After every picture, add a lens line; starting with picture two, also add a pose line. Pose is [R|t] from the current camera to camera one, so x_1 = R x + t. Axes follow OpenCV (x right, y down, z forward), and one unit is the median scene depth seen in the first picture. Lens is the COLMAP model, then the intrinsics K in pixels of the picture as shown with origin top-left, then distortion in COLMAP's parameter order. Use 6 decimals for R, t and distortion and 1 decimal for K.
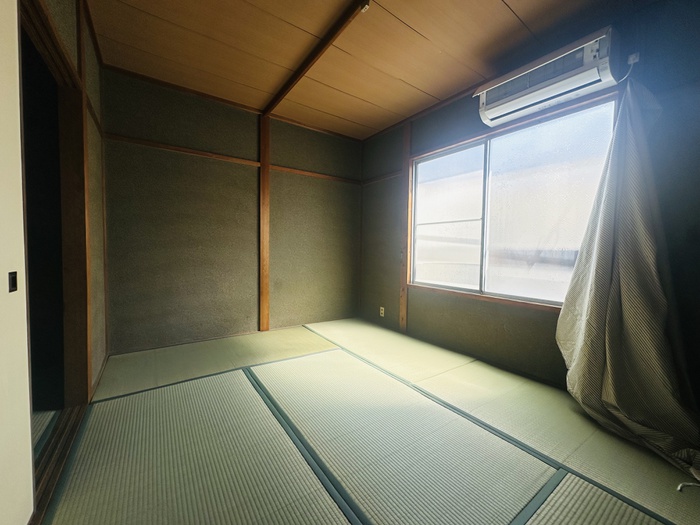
lens RADIAL K [[279.0, 0, 352.5], [0, 279.0, 262.4], [0, 0, 1]] dist [-0.005234, 0.000335]
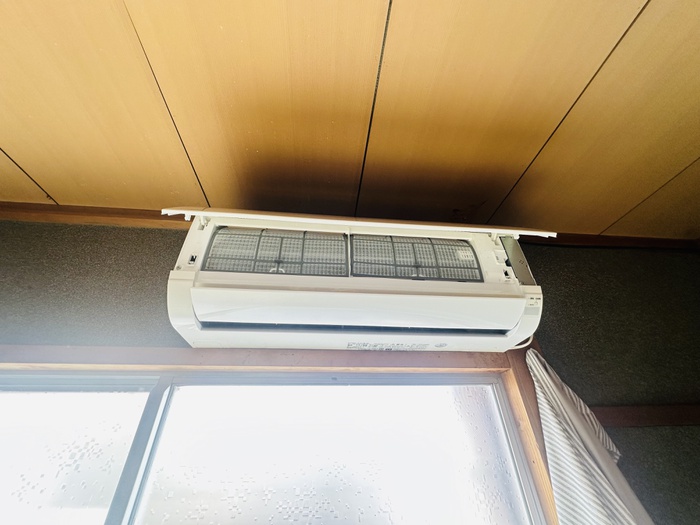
lens RADIAL K [[279.0, 0, 352.5], [0, 279.0, 262.4], [0, 0, 1]] dist [-0.005234, 0.000335]
pose [[0.495654, 0.475955, 0.726494, 0.319848], [0.069686, 0.811983, -0.579506, -0.364312], [-0.865720, 0.337861, 0.369295, 0.696844]]
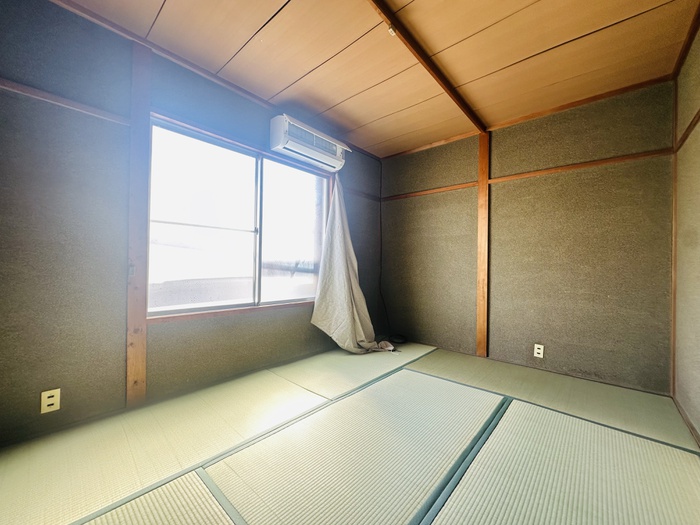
lens RADIAL K [[279.0, 0, 352.5], [0, 279.0, 262.4], [0, 0, 1]] dist [-0.005234, 0.000335]
pose [[-0.219106, -0.017825, 0.975538, -0.614044], [0.023792, 0.999438, 0.023606, -0.061132], [-0.975411, 0.028382, -0.218558, 0.899357]]
